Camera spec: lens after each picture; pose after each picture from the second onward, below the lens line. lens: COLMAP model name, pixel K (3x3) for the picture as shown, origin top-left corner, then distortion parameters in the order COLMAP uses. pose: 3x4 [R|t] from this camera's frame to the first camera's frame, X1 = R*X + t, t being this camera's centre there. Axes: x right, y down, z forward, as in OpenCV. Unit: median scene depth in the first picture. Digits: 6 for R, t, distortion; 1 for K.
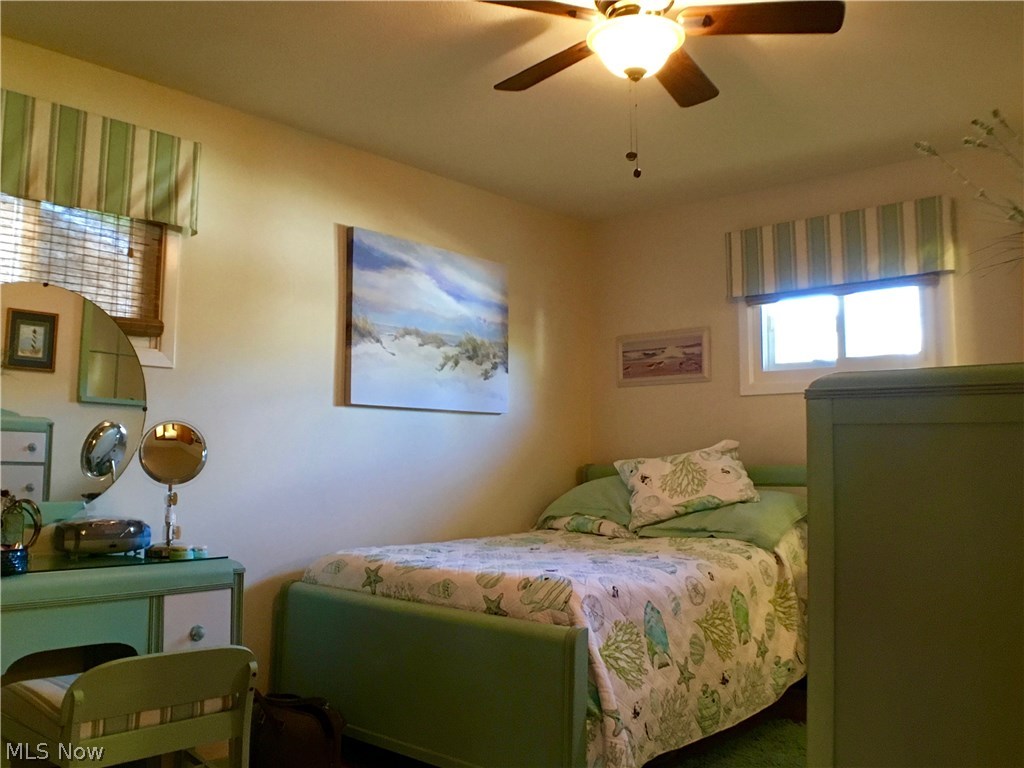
lens RADIAL K [[889.8, 0, 507.6], [0, 889.8, 381.7], [0, 0, 1]] dist [-0.113642, 0.048392]
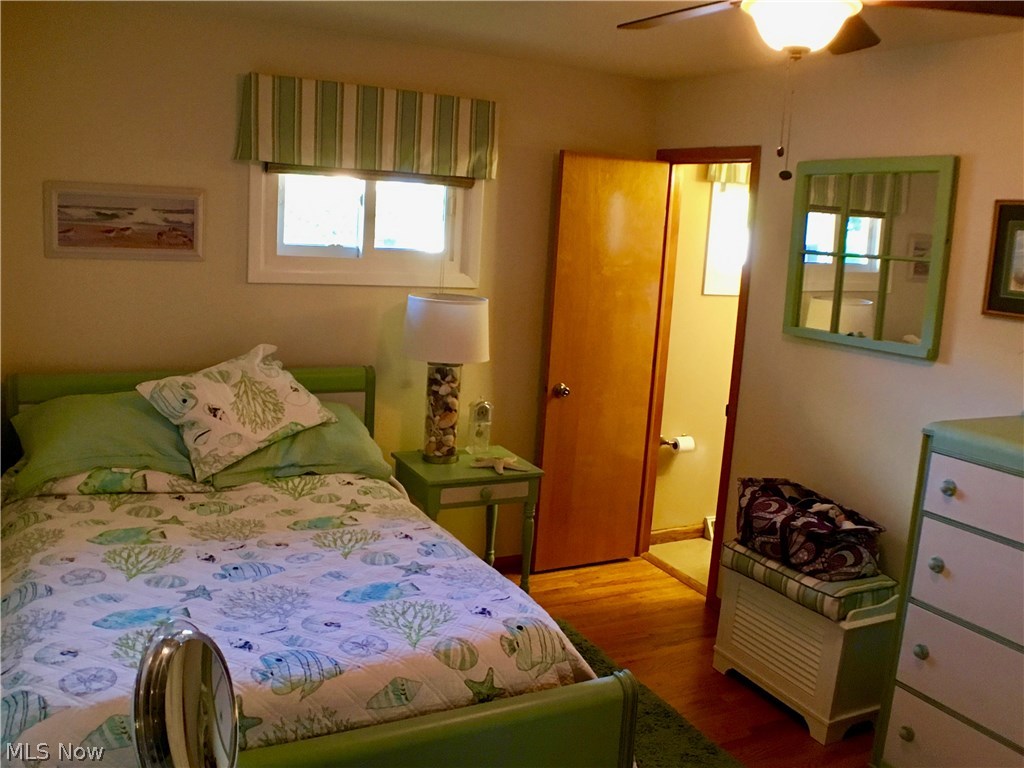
lens RADIAL K [[889.8, 0, 507.6], [0, 889.8, 381.7], [0, 0, 1]] dist [-0.113642, 0.048392]
pose [[0.351014, -0.146308, 0.924869, -0.433720], [-0.141409, 0.968107, 0.206817, -0.101838], [-0.925631, -0.203381, 0.319129, 0.523052]]
